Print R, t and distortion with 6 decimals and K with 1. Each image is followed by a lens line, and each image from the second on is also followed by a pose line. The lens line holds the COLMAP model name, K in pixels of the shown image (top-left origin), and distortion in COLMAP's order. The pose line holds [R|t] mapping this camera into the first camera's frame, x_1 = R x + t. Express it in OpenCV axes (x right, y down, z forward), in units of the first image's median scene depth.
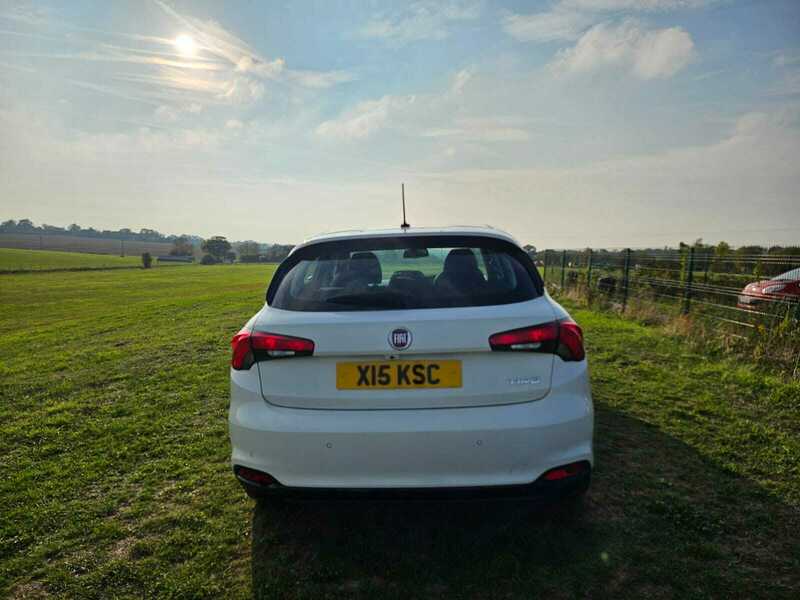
lens RADIAL K [[556.1, 0, 395.0], [0, 556.1, 295.0], [0, 0, 1]] dist [0.081964, -0.081376]
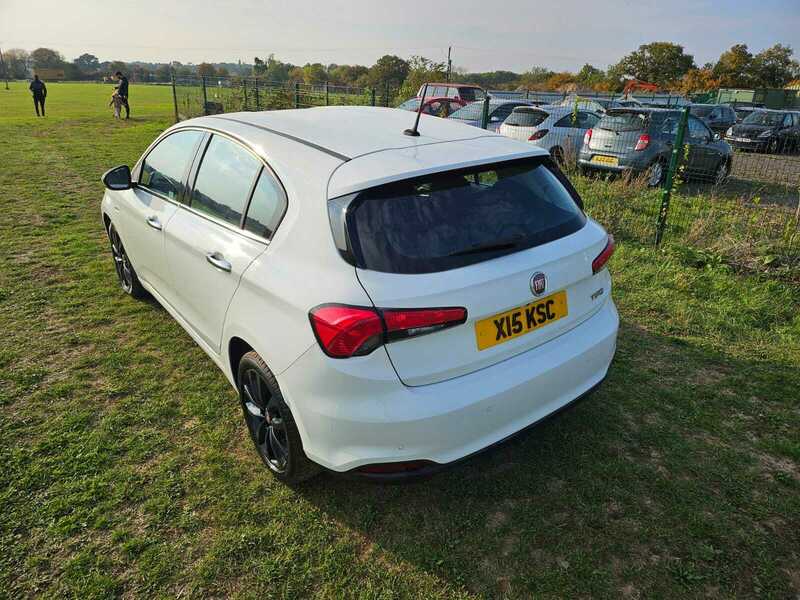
lens RADIAL K [[556.1, 0, 410.3], [0, 556.1, 303.2], [0, 0, 1]] dist [0.081964, -0.081376]
pose [[0.752680, -0.239491, 0.613283, -0.692214], [0.033408, 0.944187, 0.327711, -0.195326], [-0.657538, -0.226173, 0.718672, 0.417711]]
